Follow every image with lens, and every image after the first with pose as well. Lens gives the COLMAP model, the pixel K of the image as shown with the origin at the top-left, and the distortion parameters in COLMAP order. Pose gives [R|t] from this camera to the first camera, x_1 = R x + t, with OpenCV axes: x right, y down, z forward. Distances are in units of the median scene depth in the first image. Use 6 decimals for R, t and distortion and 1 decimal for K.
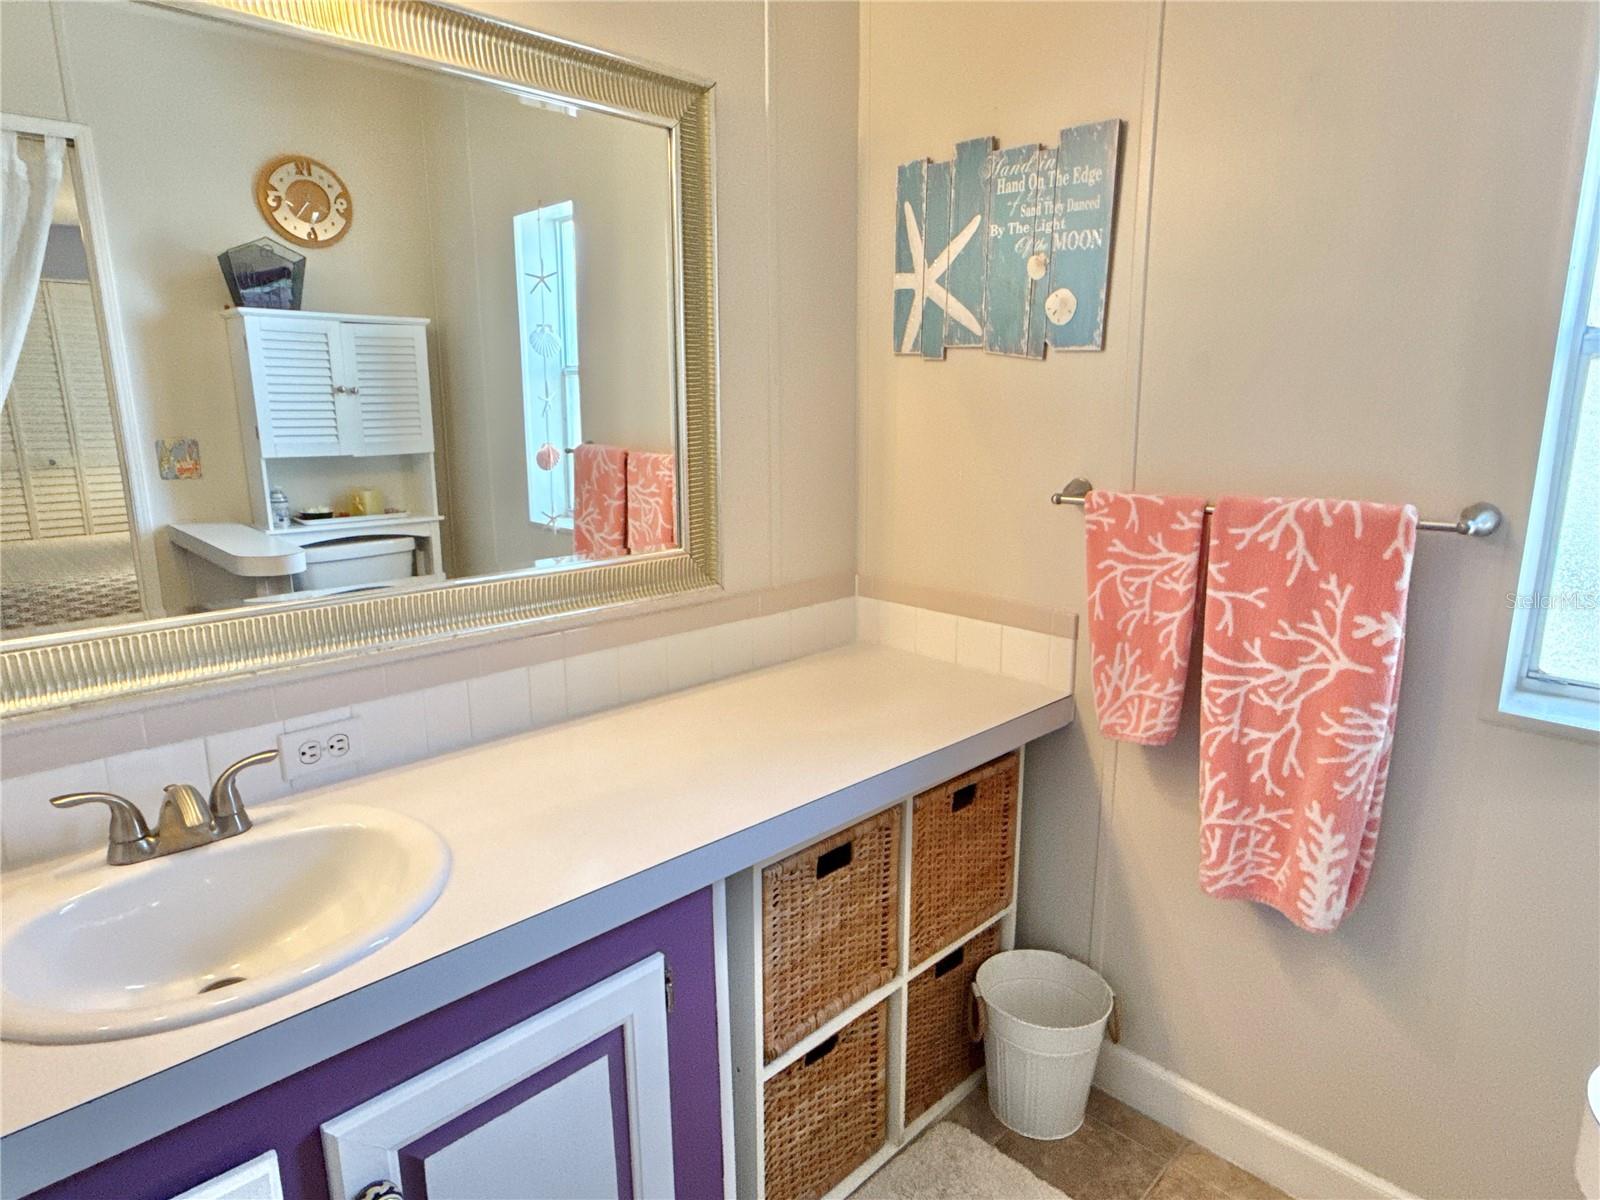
lens RADIAL K [[928.2, 0, 800.0], [0, 928.2, 600.0], [0, 0, 1]] dist [-0.002102, 0.000832]
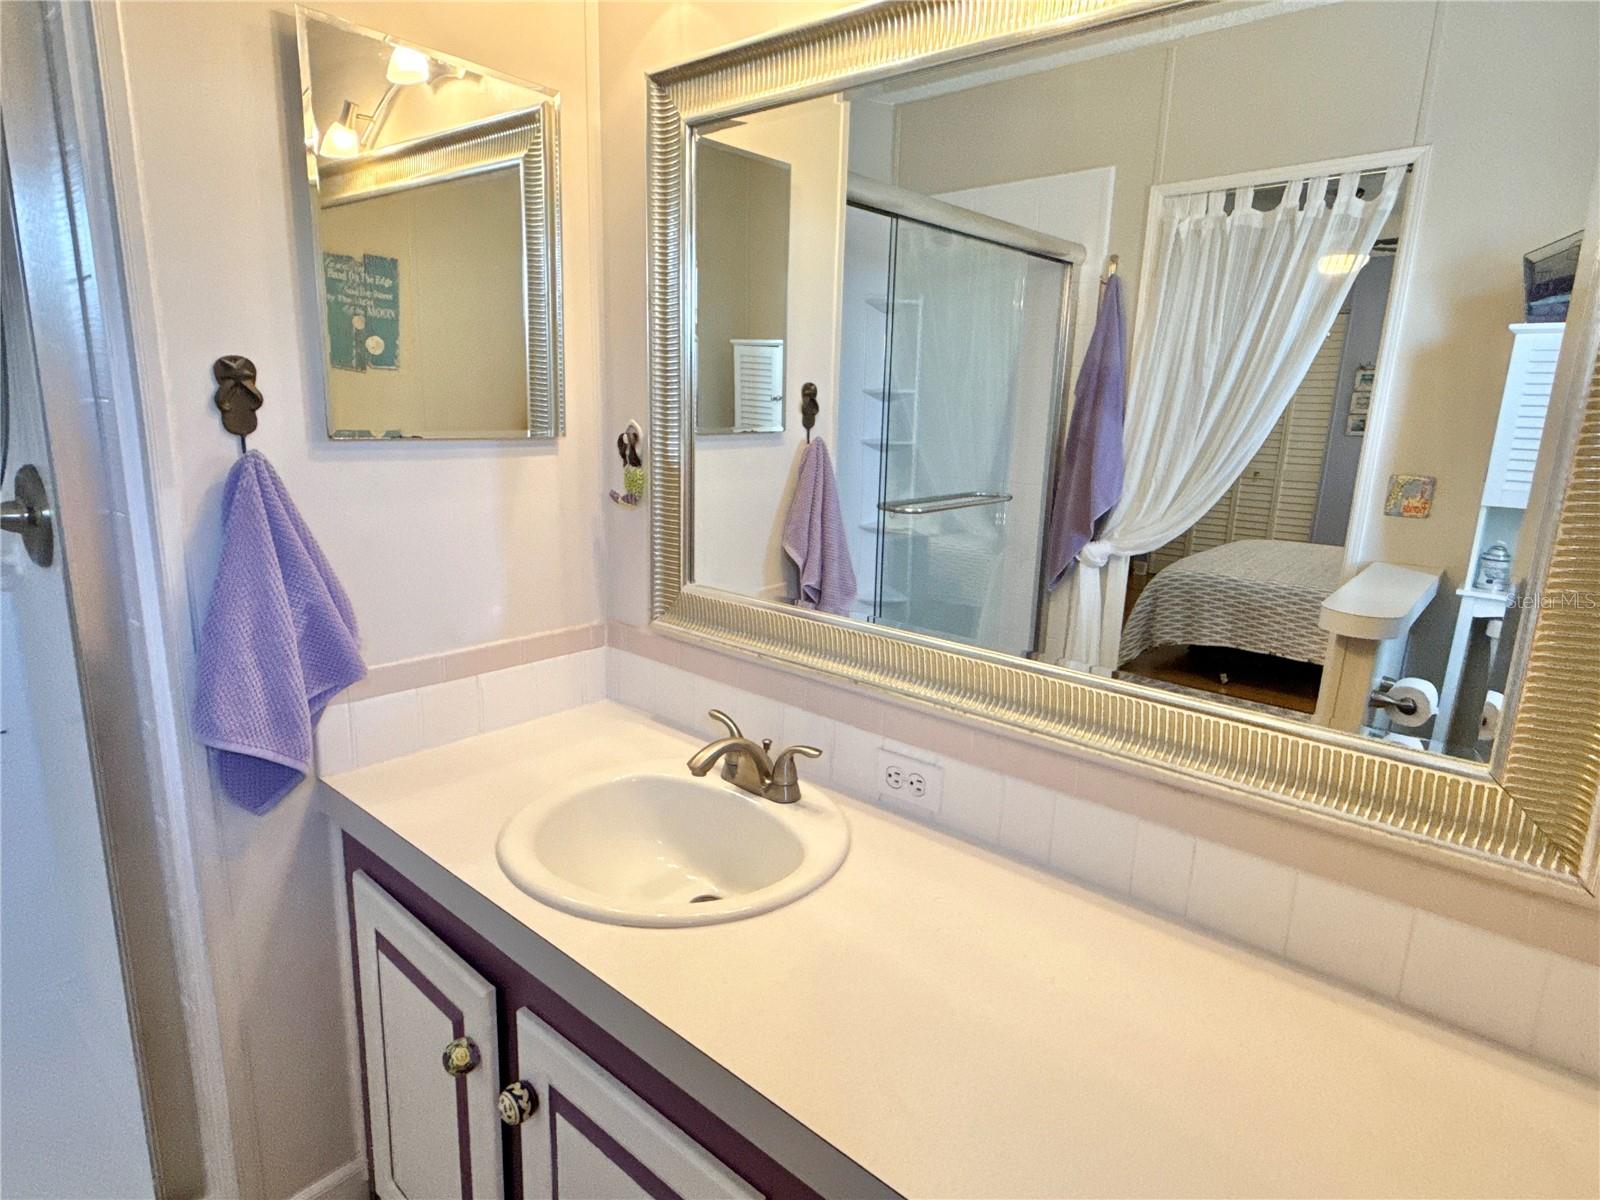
lens RADIAL K [[898.0, 0, 806.1], [0, 898.0, 602.7], [0, 0, 1]] dist [-0.002066, 0.001540]
pose [[0.078962, 0.224766, -0.971208, 0.375678], [-0.237952, 0.950338, 0.200590, -0.190367], [0.968062, 0.215262, 0.128524, 0.719838]]
